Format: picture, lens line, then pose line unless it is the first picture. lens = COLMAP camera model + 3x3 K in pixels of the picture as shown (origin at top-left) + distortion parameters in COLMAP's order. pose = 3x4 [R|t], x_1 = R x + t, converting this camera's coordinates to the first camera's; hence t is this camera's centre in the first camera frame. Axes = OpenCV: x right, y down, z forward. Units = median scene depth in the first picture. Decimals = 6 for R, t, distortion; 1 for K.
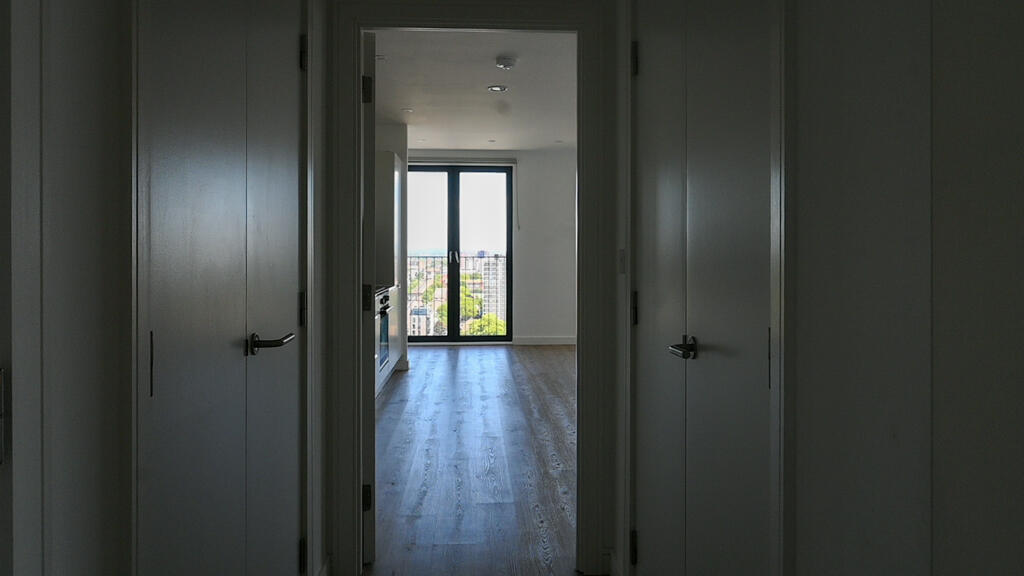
lens RADIAL K [[839.3, 0, 516.9], [0, 839.3, 279.3], [0, 0, 1]] dist [0.016311, -0.014346]
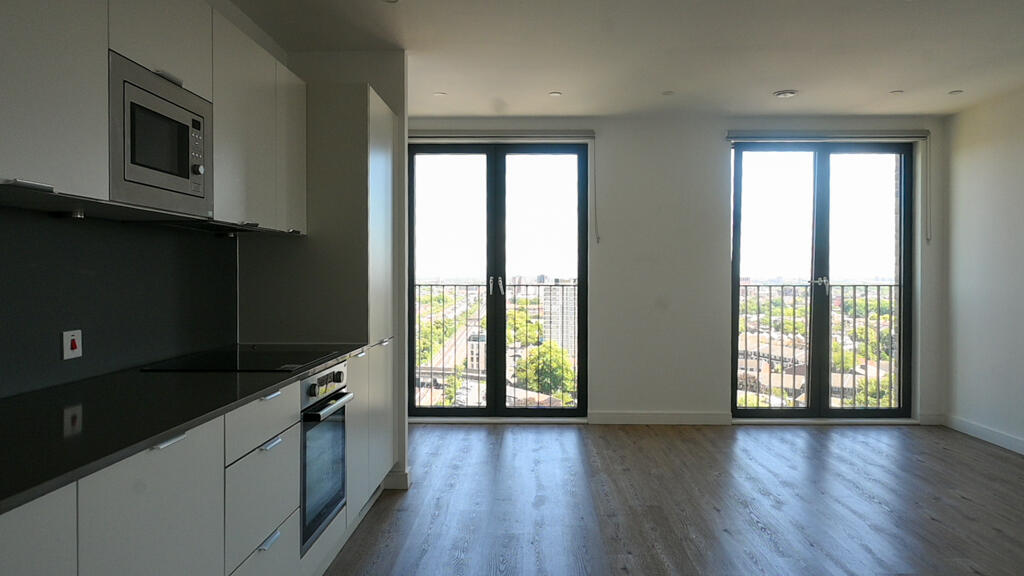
lens RADIAL K [[839.3, 0, 513.0], [0, 839.3, 273.8], [0, 0, 1]] dist [0.016311, -0.014346]
pose [[0.997049, -0.000228, -0.076768, -0.012745], [-0.002520, 0.999359, -0.035698, -0.012484], [0.076726, 0.035786, 0.996410, 0.358338]]
